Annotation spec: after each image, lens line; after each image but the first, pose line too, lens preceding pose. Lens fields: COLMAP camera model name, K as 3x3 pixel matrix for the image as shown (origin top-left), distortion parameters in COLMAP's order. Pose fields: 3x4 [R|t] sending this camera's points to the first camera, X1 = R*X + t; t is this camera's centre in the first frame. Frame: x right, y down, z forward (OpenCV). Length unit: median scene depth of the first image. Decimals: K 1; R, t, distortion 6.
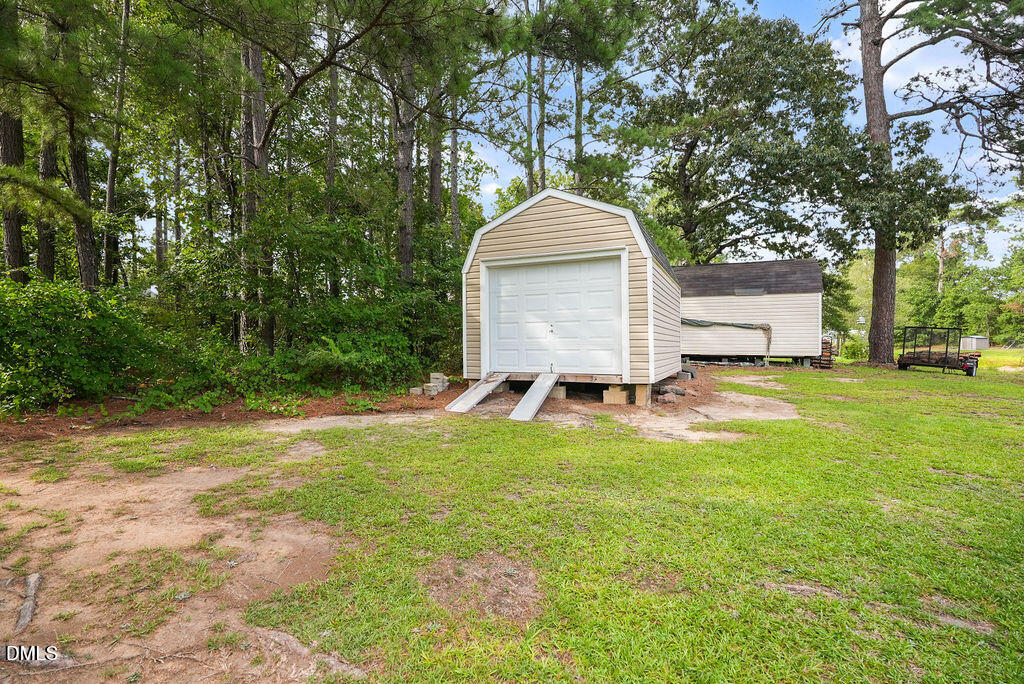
lens RADIAL K [[468.0, 0, 511.0], [0, 468.0, 340.3], [0, 0, 1]] dist [-0.012546, 0.005704]
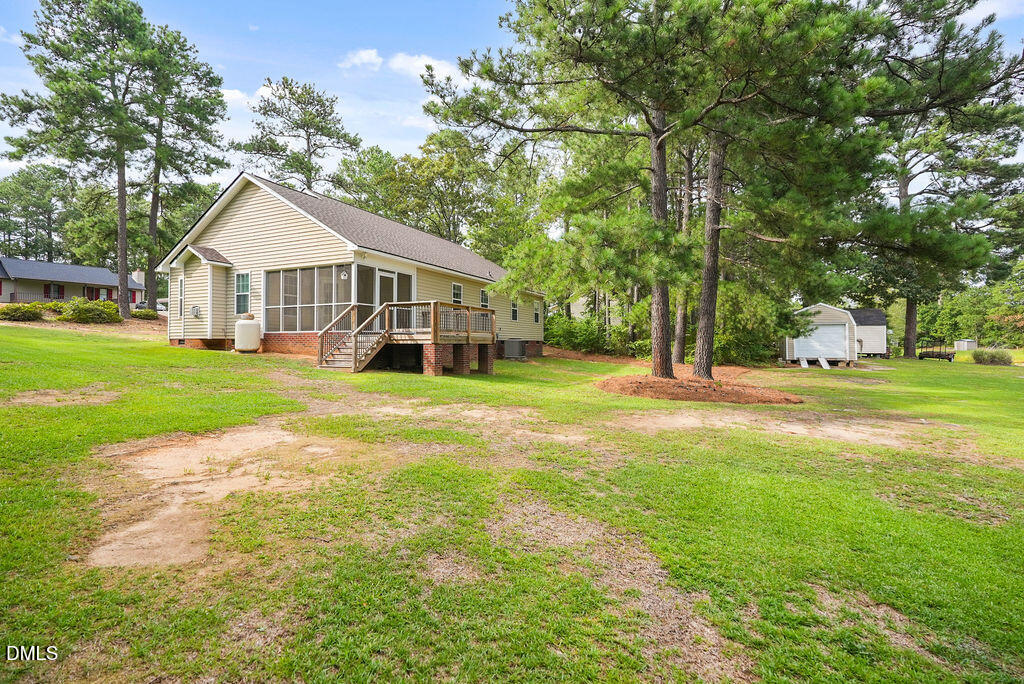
lens RADIAL K [[468.0, 0, 513.9], [0, 468.0, 337.9], [0, 0, 1]] dist [-0.012546, 0.005704]
pose [[0.999997, -0.001792, 0.001936, -1.061543], [0.001806, 0.999973, -0.007163, -0.025921], [-0.001923, 0.007167, 0.999972, -1.167732]]
